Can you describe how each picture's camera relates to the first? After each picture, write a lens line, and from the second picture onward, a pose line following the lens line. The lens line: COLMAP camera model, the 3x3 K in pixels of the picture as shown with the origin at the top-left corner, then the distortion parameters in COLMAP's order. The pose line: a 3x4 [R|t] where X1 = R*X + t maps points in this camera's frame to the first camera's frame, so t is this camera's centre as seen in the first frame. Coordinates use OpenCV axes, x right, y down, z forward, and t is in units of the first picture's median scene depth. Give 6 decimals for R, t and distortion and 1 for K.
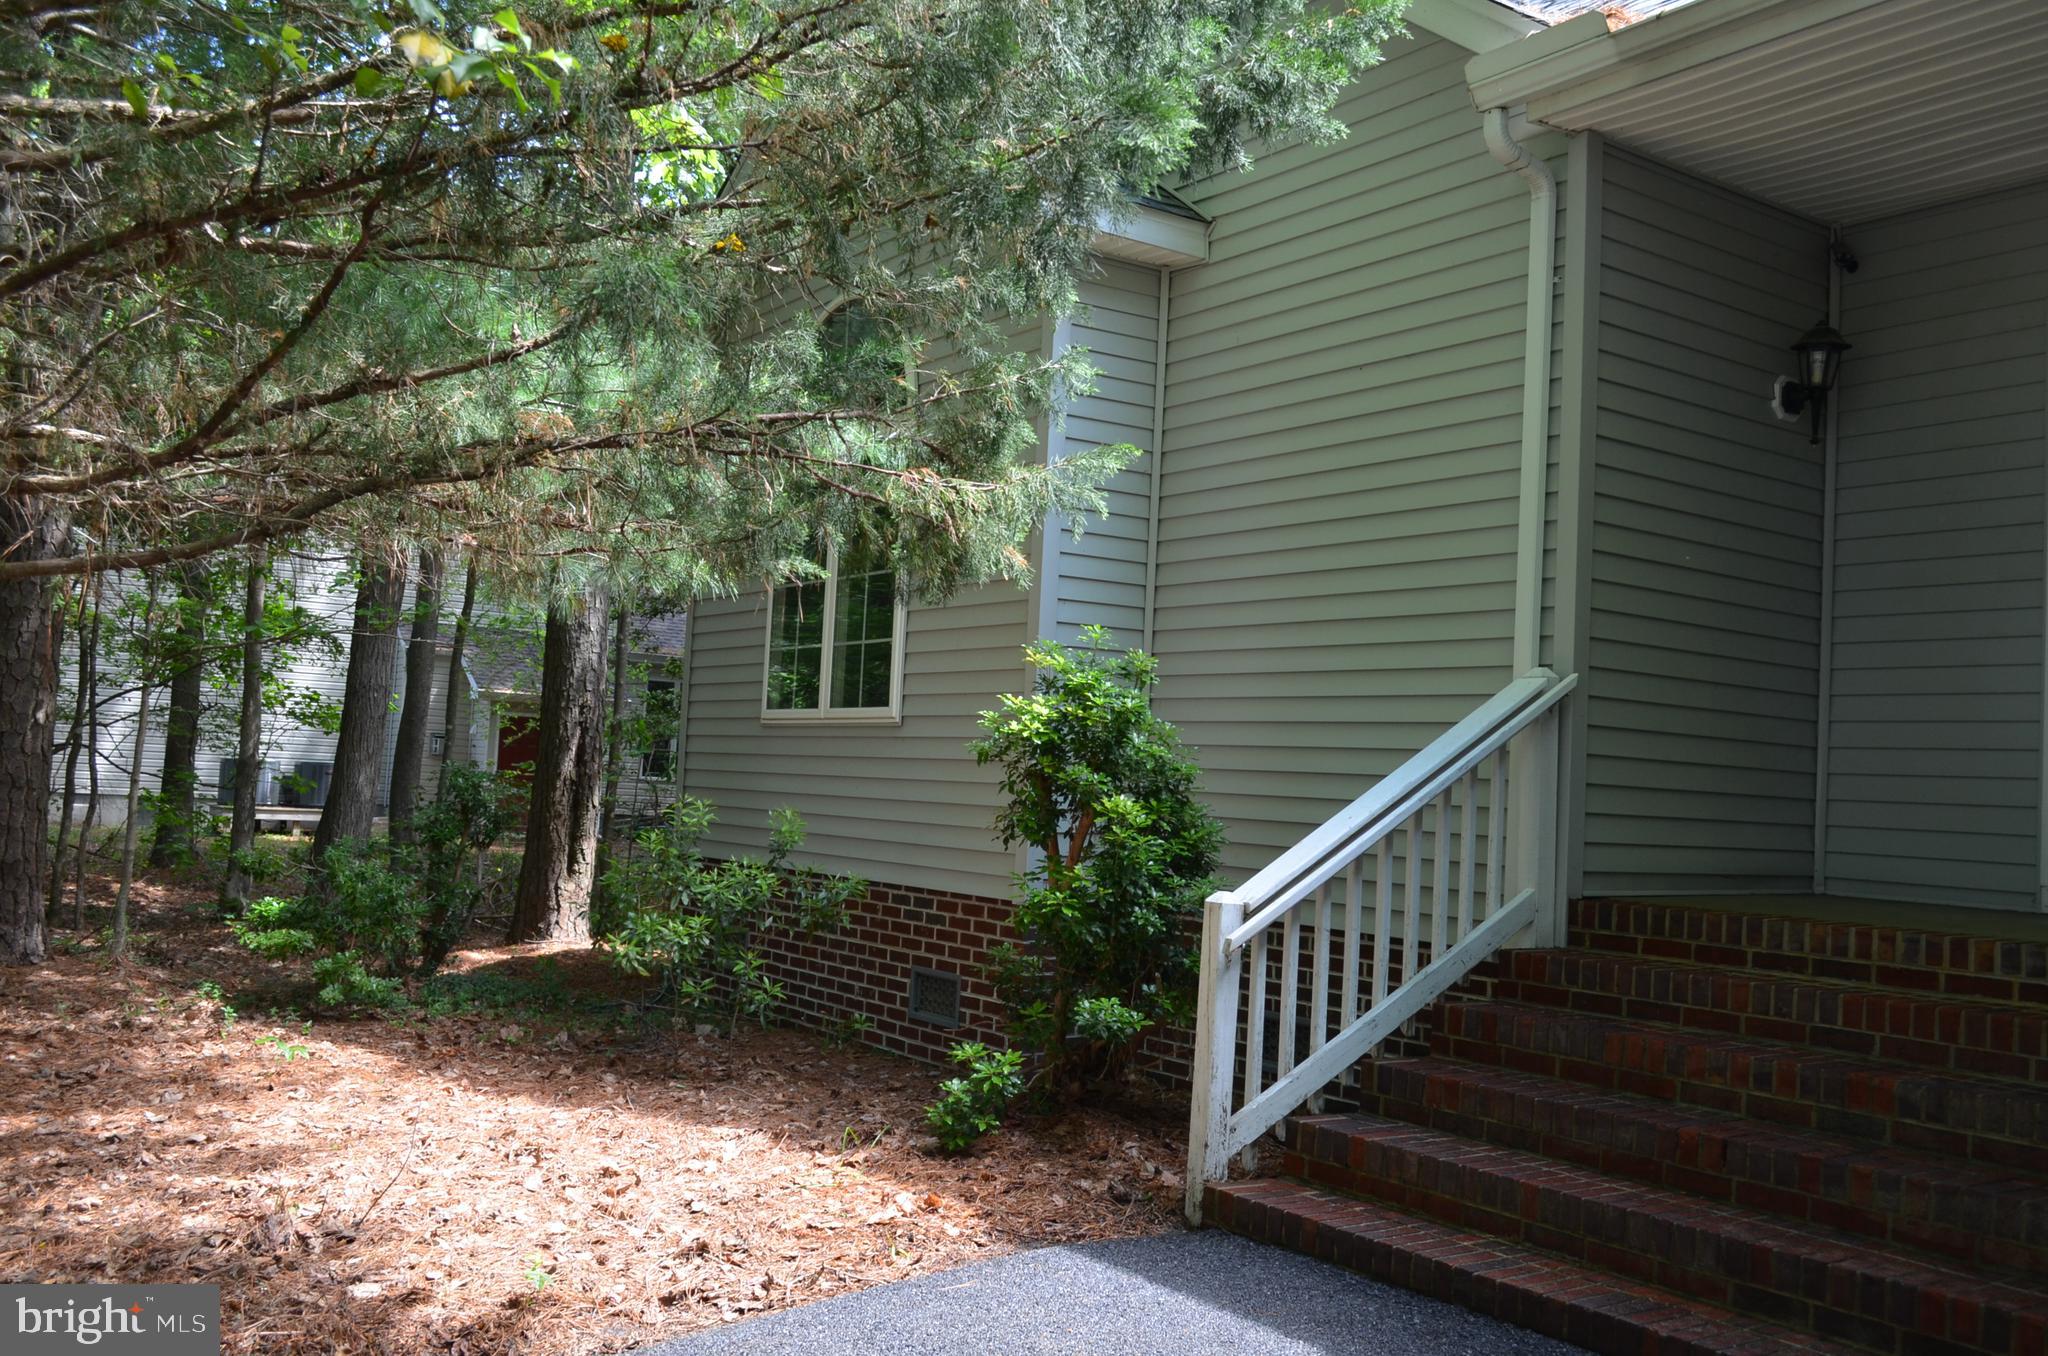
lens RADIAL K [[1806.6, 0, 1024.8], [0, 1806.6, 677.0], [0, 0, 1]] dist [-0.026258, -0.001333]
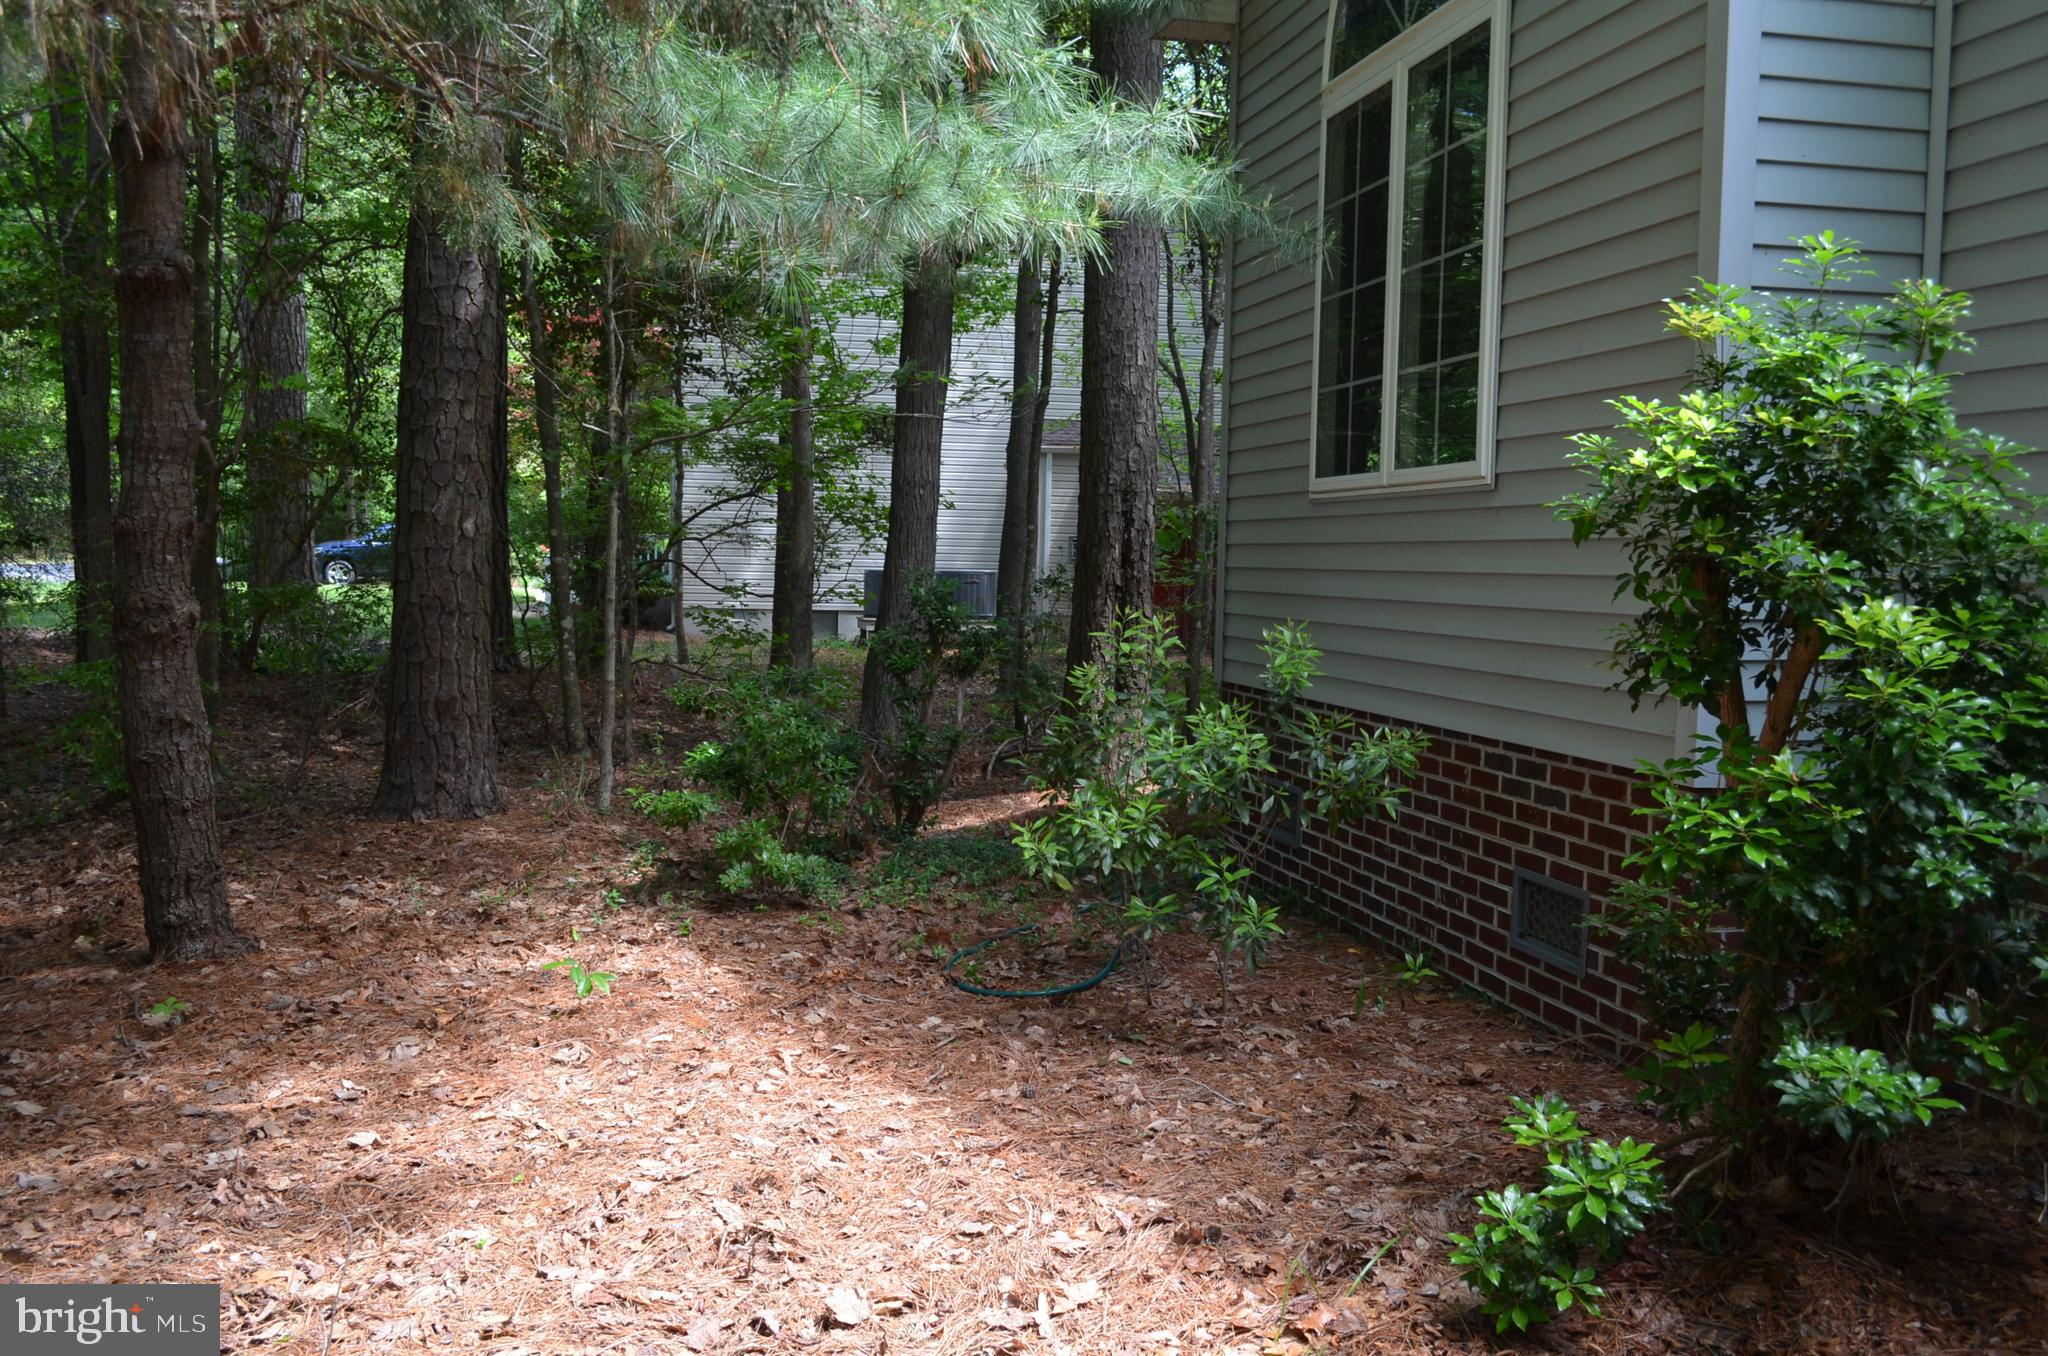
lens RADIAL K [[1806.6, 0, 1019.2], [0, 1806.6, 683.0], [0, 0, 1]] dist [-0.026258, -0.001333]
pose [[0.926022, -0.004585, -0.377443, 0.021328], [0.047834, 0.993290, 0.105292, 0.027579], [0.374428, -0.115557, 0.920027, 0.484668]]
